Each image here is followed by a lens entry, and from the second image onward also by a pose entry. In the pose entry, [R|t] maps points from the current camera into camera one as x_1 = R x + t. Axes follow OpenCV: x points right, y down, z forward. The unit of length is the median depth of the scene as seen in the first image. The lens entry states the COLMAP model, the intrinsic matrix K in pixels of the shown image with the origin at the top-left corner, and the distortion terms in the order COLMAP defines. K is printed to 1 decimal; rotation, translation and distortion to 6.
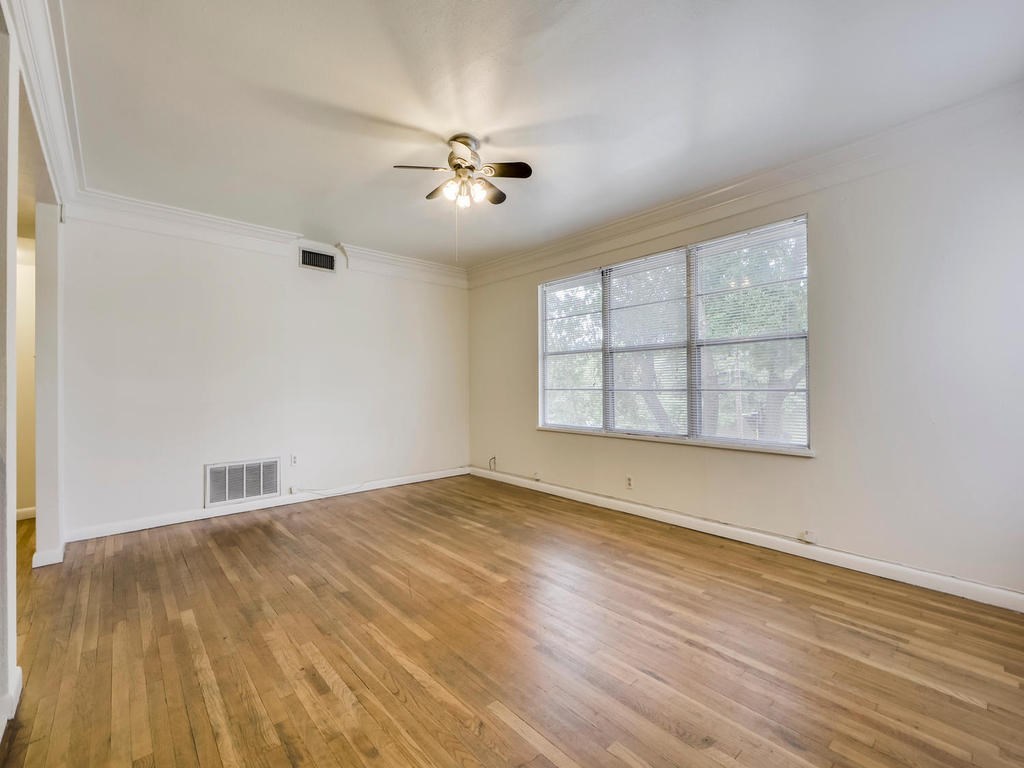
lens RADIAL K [[457.1, 0, 506.9], [0, 457.1, 374.5], [0, 0, 1]] dist [0.022941, 0.000153]
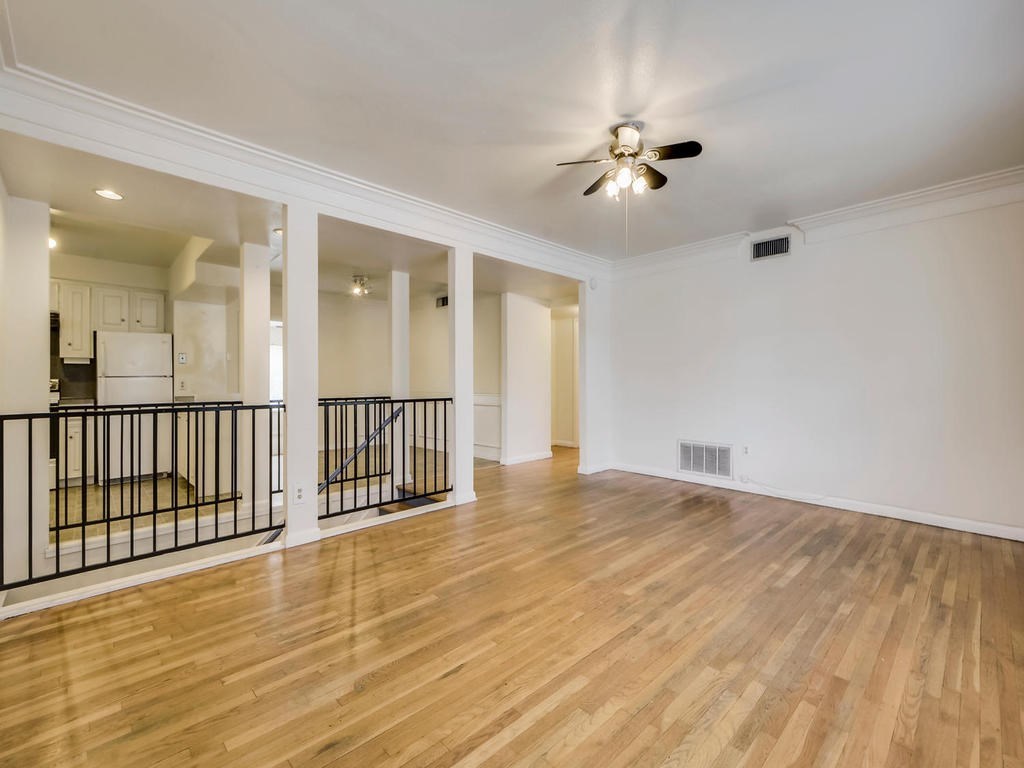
lens RADIAL K [[458.9, 0, 531.2], [0, 458.9, 380.4], [0, 0, 1]] dist [-0.000379, -0.001408]
pose [[0.082441, 0.024542, -0.996294, 0.692642], [0.007241, 0.999656, 0.025224, 0.000380], [0.996570, -0.009293, 0.082235, 0.584496]]
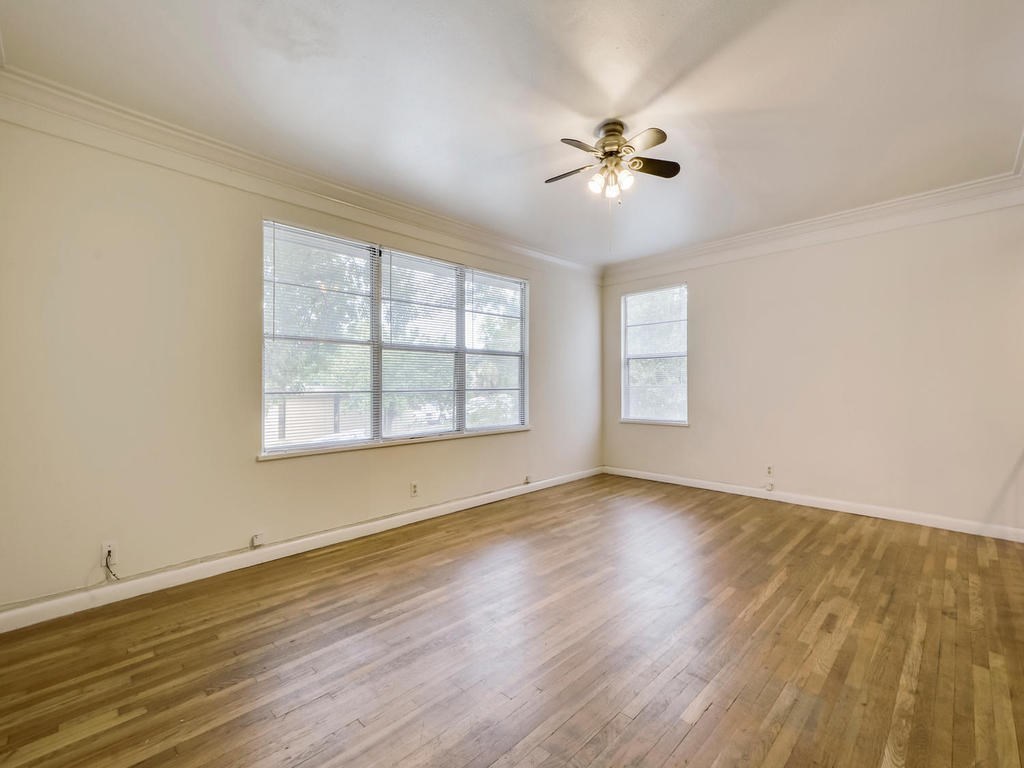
lens RADIAL K [[458.9, 0, 531.2], [0, 458.9, 380.4], [0, 0, 1]] dist [-0.000379, -0.001408]
pose [[-0.105202, 0.011786, 0.994381, -0.830283], [-0.013871, 0.999815, -0.013318, 0.025437], [-0.994354, -0.015194, -0.105019, 1.035087]]
